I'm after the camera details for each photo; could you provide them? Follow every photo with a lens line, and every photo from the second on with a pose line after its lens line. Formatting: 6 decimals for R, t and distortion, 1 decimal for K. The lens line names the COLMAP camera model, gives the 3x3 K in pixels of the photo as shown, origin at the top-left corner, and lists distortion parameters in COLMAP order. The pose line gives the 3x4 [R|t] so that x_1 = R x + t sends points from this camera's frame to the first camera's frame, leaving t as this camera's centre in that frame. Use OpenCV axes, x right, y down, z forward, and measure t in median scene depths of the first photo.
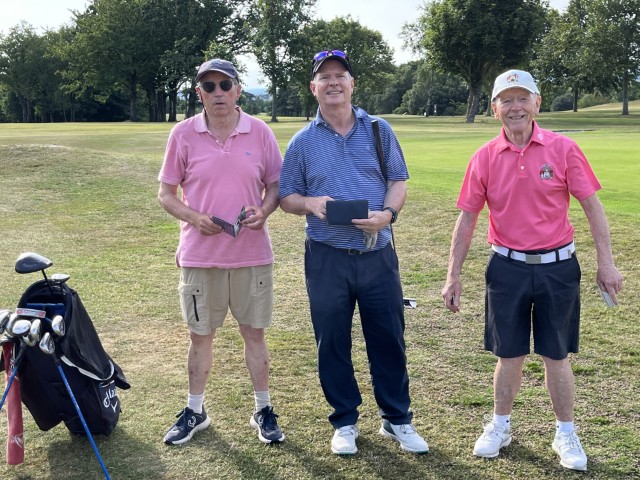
lens RADIAL K [[839.6, 0, 320.0], [0, 839.6, 240.0], [0, 0, 1]] dist [0.143106, -0.890299]
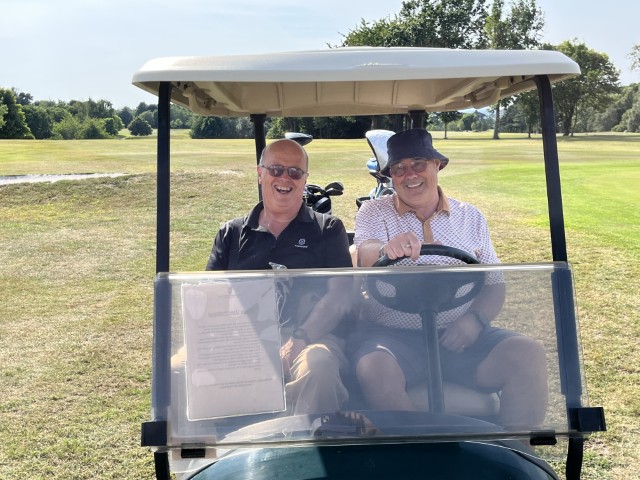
lens RADIAL K [[659.7, 0, 320.0], [0, 659.7, 240.0], [0, 0, 1]] dist [0.023887, 0.014216]
pose [[0.948919, 0.058953, -0.309963, 0.002679], [-0.053621, 0.998231, 0.025703, -0.018053], [0.310930, -0.007770, 0.950401, 0.106636]]
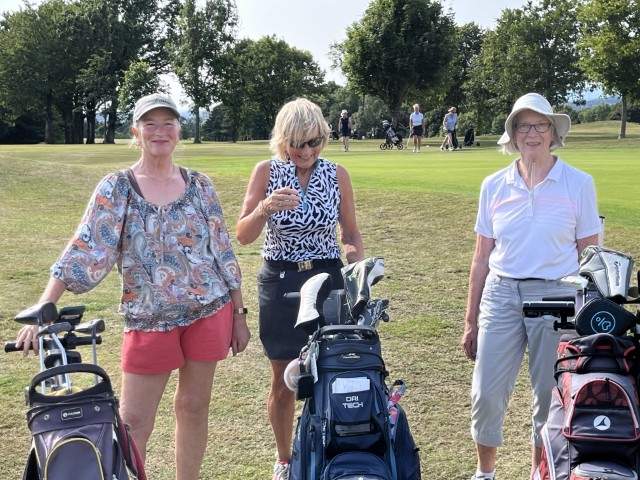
lens RADIAL K [[945.0, 0, 320.0], [0, 945.0, 240.0], [0, 0, 1]] dist [-0.007402, 0.021319]
pose [[0.997815, -0.002931, 0.066003, 0.013522], [0.005709, 0.999104, -0.041941, 0.015365], [-0.065821, 0.042226, 0.996938, -0.078785]]
